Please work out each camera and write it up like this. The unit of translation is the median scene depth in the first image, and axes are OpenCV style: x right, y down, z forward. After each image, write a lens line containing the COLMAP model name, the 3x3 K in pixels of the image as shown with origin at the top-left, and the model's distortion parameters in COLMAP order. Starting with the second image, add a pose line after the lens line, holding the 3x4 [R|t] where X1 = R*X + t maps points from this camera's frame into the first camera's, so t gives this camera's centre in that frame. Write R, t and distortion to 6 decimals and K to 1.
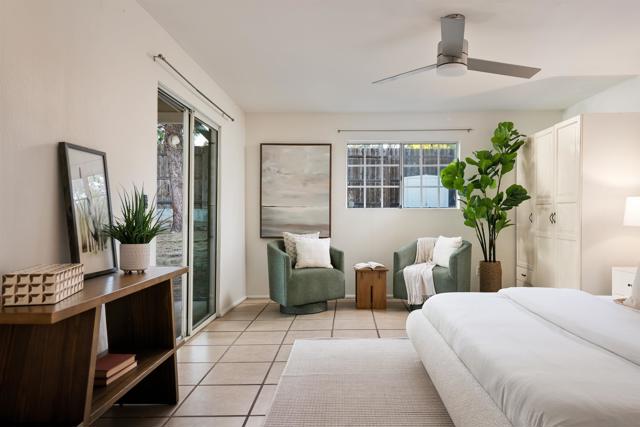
lens RADIAL K [[428.7, 0, 320.4], [0, 428.7, 215.4], [0, 0, 1]] dist [0.001893, 0.000651]
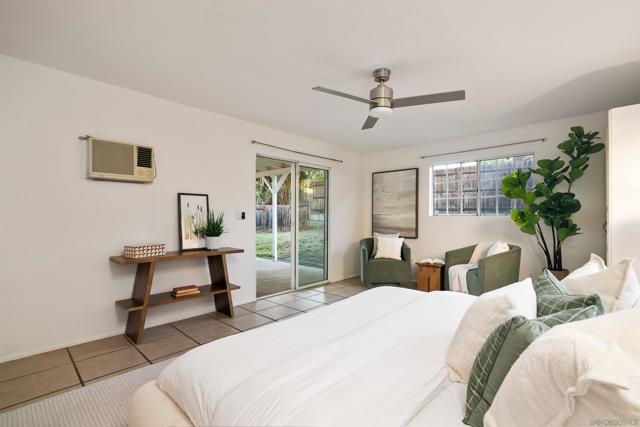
lens RADIAL K [[291.2, 0, 320.3], [0, 291.2, 214.9], [0, 0, 1]] dist [-0.004428, -0.001101]
pose [[0.746087, -0.006573, -0.665816, 0.406927], [0.001223, 0.999963, -0.008501, -0.012242], [0.665847, 0.005528, 0.746067, 0.120521]]
